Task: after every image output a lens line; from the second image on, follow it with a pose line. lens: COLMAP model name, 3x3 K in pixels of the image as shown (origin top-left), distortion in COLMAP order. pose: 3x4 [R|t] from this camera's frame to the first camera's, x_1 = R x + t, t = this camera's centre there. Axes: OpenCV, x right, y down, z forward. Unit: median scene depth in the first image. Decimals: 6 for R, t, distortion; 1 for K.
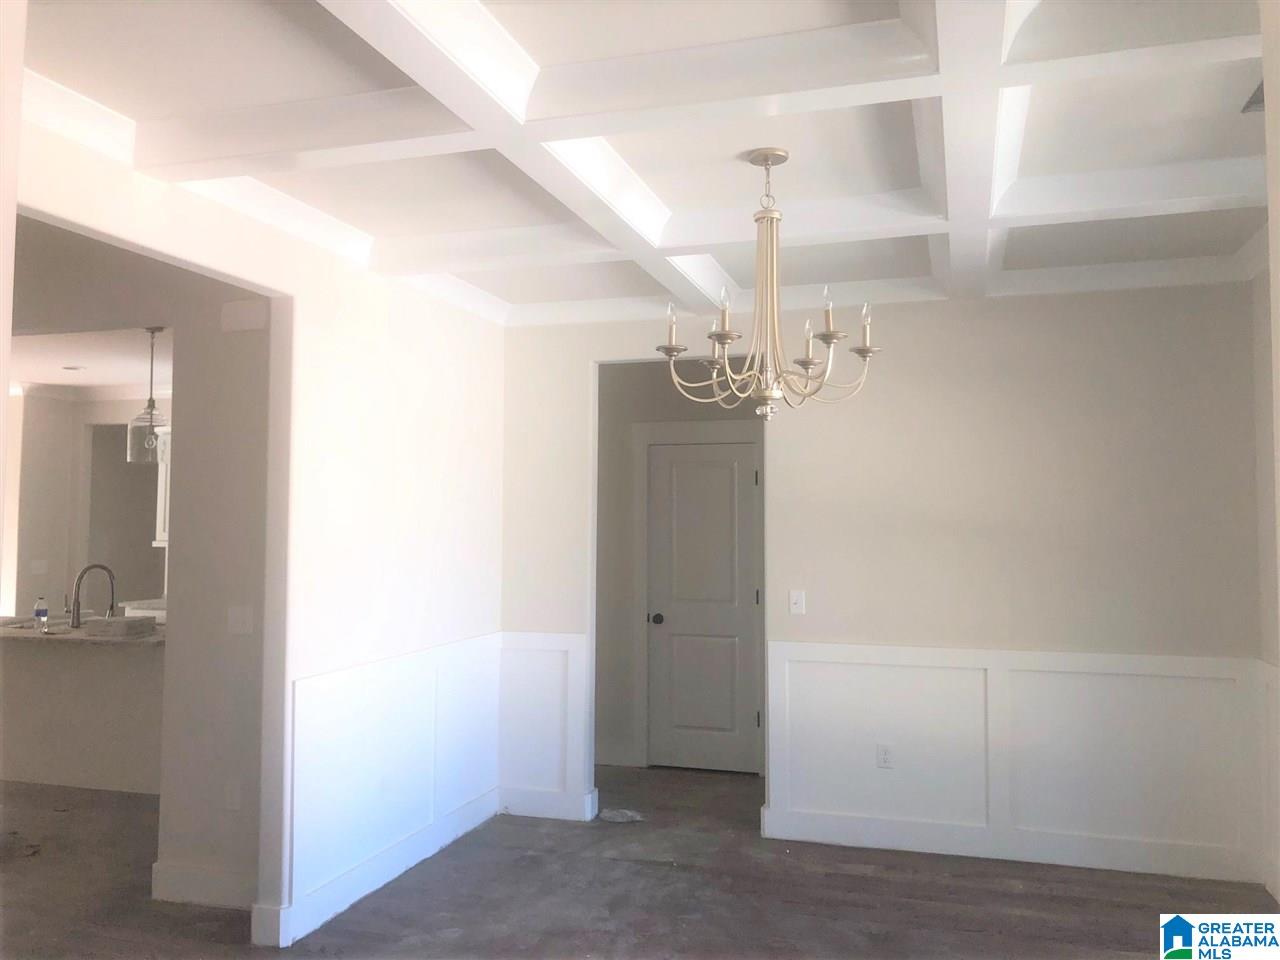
lens RADIAL K [[1050.6, 0, 633.5], [0, 1050.6, 476.8], [0, 0, 1]] dist [0.002078, 0.007685]
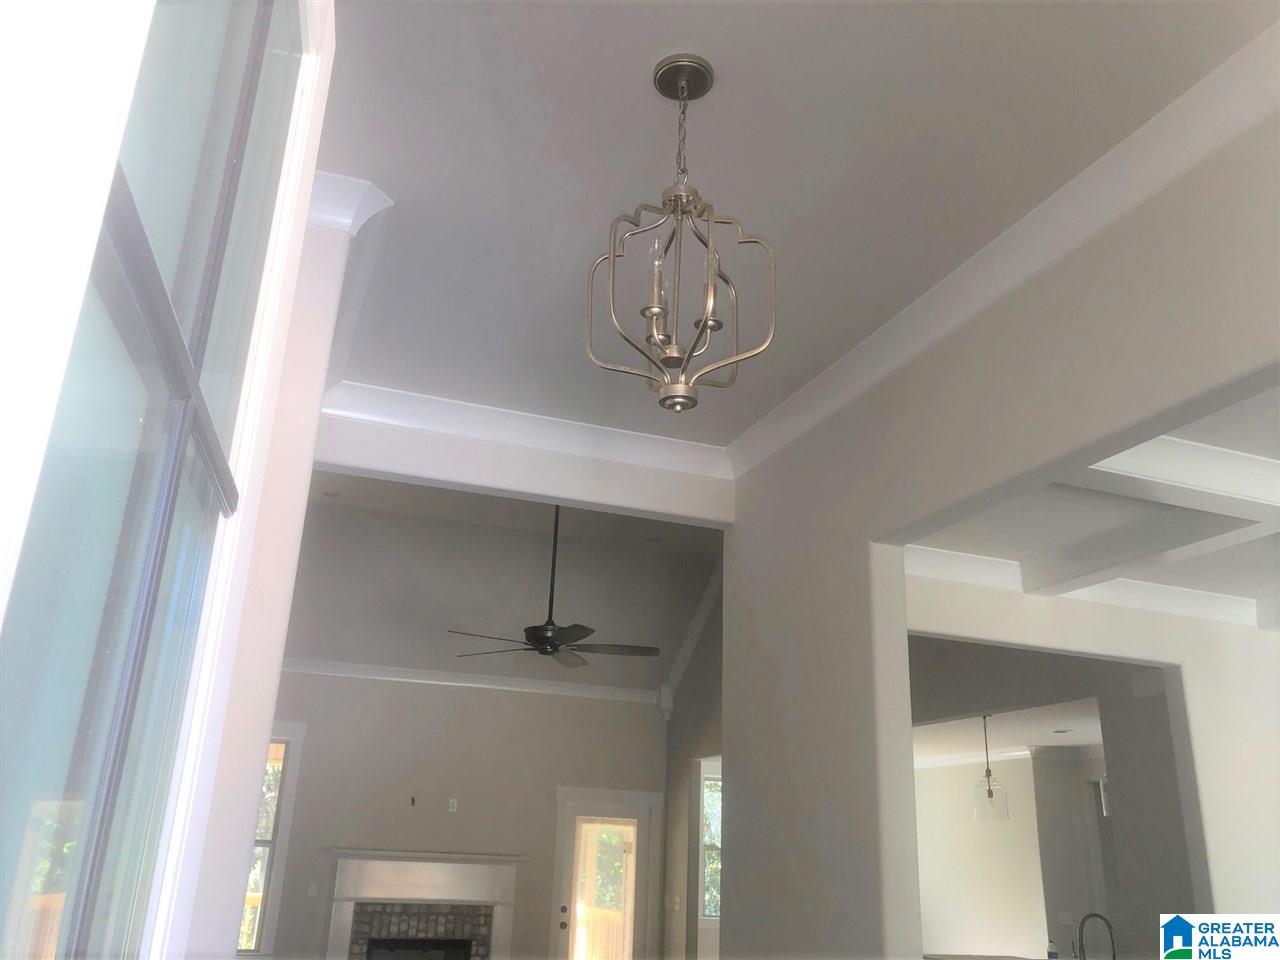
lens RADIAL K [[1050.6, 0, 633.5], [0, 1050.6, 476.8], [0, 0, 1]] dist [0.002078, 0.007685]
pose [[0.610276, -0.249186, -0.751977, 0.148758], [-0.006556, 0.947618, -0.319337, 0.005074], [0.792162, 0.199813, 0.576675, -0.124004]]
